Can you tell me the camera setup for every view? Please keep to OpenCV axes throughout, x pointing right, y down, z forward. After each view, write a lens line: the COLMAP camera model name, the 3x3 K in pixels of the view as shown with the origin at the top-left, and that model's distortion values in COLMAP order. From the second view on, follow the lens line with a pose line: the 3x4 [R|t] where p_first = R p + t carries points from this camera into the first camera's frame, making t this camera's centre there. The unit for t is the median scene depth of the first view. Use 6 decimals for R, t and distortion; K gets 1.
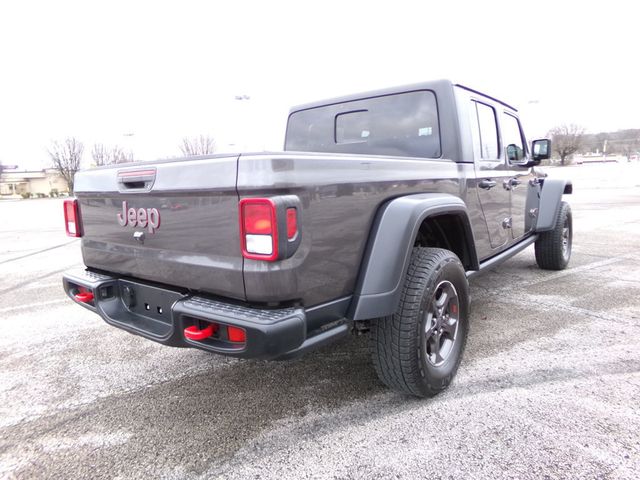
lens RADIAL K [[441.0, 0, 320.3], [0, 441.0, 239.1], [0, 0, 1]] dist [-0.000219, 0.021589]
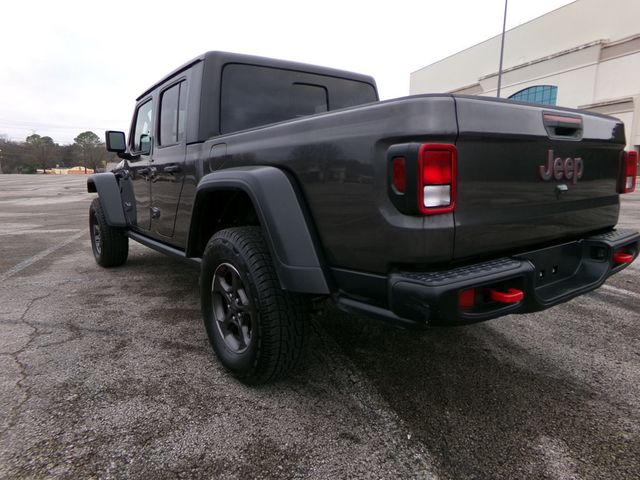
lens RADIAL K [[441.0, 0, 323.0], [0, 441.0, 239.3], [0, 0, 1]] dist [-0.000219, 0.021589]
pose [[0.232968, -0.108910, 0.966367, -1.347698], [0.137381, 0.987429, 0.078165, -0.042219], [-0.962732, 0.114551, 0.245002, 1.213691]]
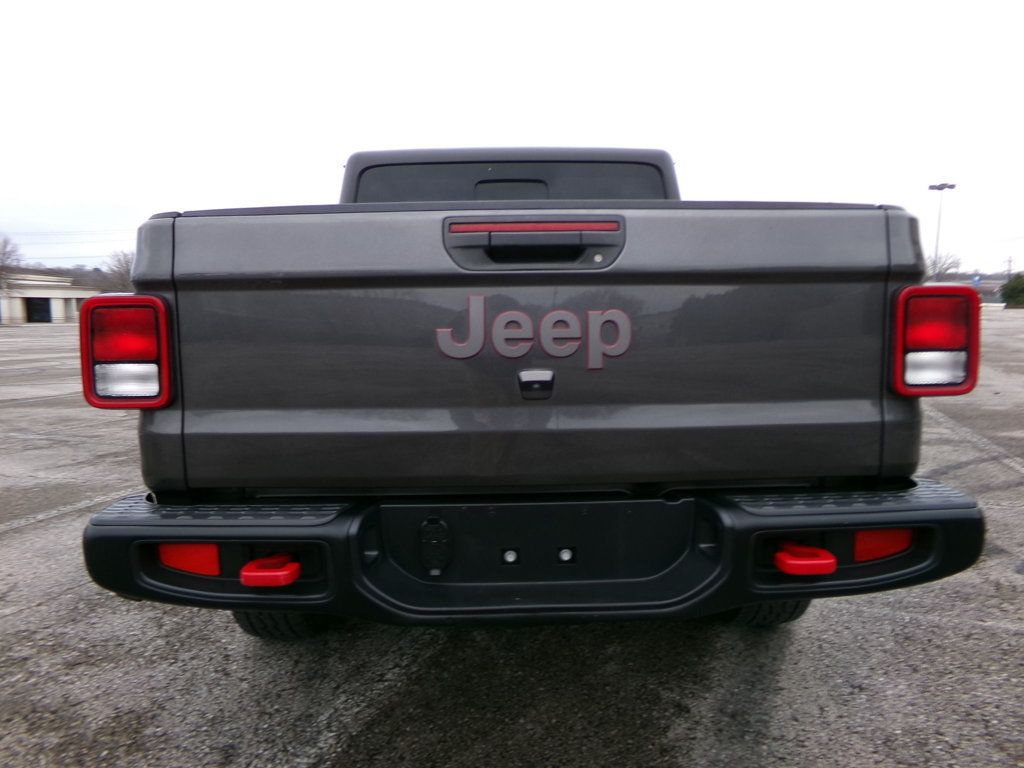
lens RADIAL K [[705.6, 0, 513.9], [0, 705.6, 388.1], [0, 0, 1]] dist [-0.000219, 0.021589]
pose [[0.759671, -0.032759, 0.649482, -0.823401], [0.068597, 0.997195, -0.029937, 0.018697], [-0.646680, 0.067295, 0.759787, 0.498038]]
